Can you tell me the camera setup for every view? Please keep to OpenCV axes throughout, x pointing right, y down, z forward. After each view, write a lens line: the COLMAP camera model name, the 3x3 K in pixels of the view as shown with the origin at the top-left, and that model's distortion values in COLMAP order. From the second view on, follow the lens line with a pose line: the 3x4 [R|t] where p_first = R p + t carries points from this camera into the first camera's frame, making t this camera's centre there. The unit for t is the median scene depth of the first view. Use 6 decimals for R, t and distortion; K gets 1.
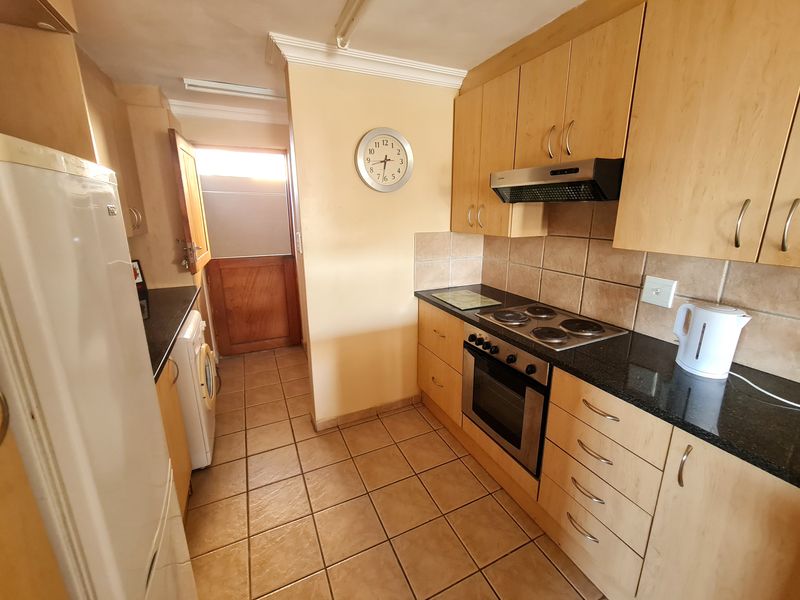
lens RADIAL K [[328.1, 0, 397.2], [0, 328.1, 292.4], [0, 0, 1]] dist [-0.002209, 0.000324]
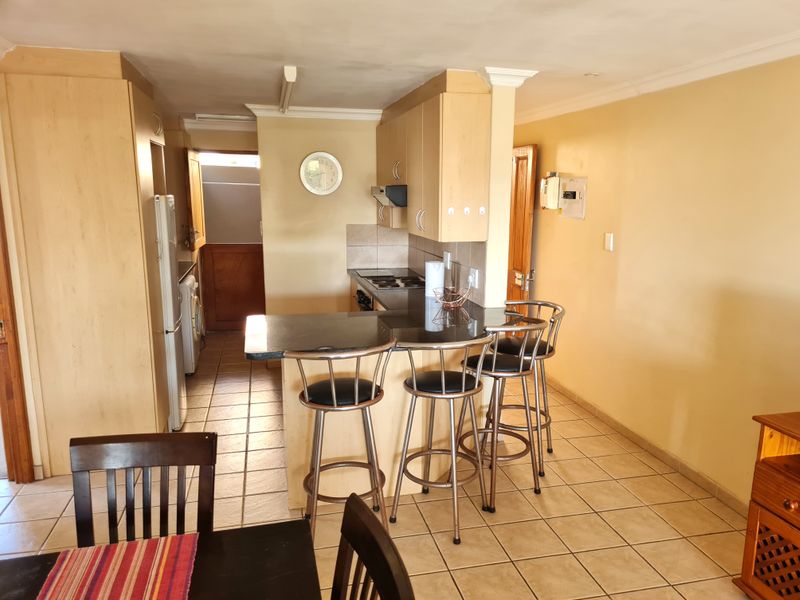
lens RADIAL K [[589.6, 0, 404.3], [0, 589.6, 302.9], [0, 0, 1]] dist [0.011749, 0.000190]
pose [[0.979741, 0.047282, -0.194605, 0.738449], [-0.056825, 0.997425, -0.043747, 0.218503], [0.192036, 0.053919, 0.979906, -1.238947]]
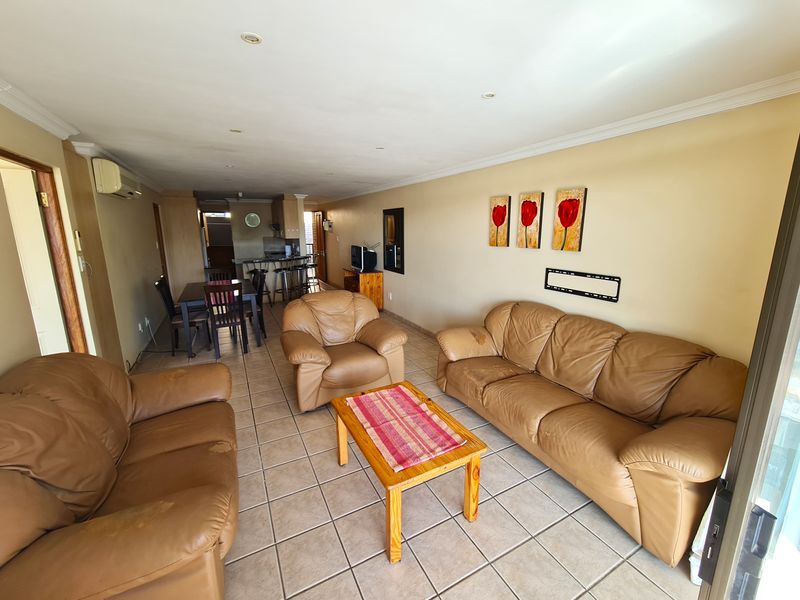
lens RADIAL K [[328.1, 0, 396.2], [0, 328.1, 293.2], [0, 0, 1]] dist [-0.002209, 0.000324]
pose [[0.999031, -0.005284, 0.043697, 1.474104], [0.006785, 0.999390, -0.034268, 0.645608], [-0.043489, 0.034531, 0.998457, -2.996195]]
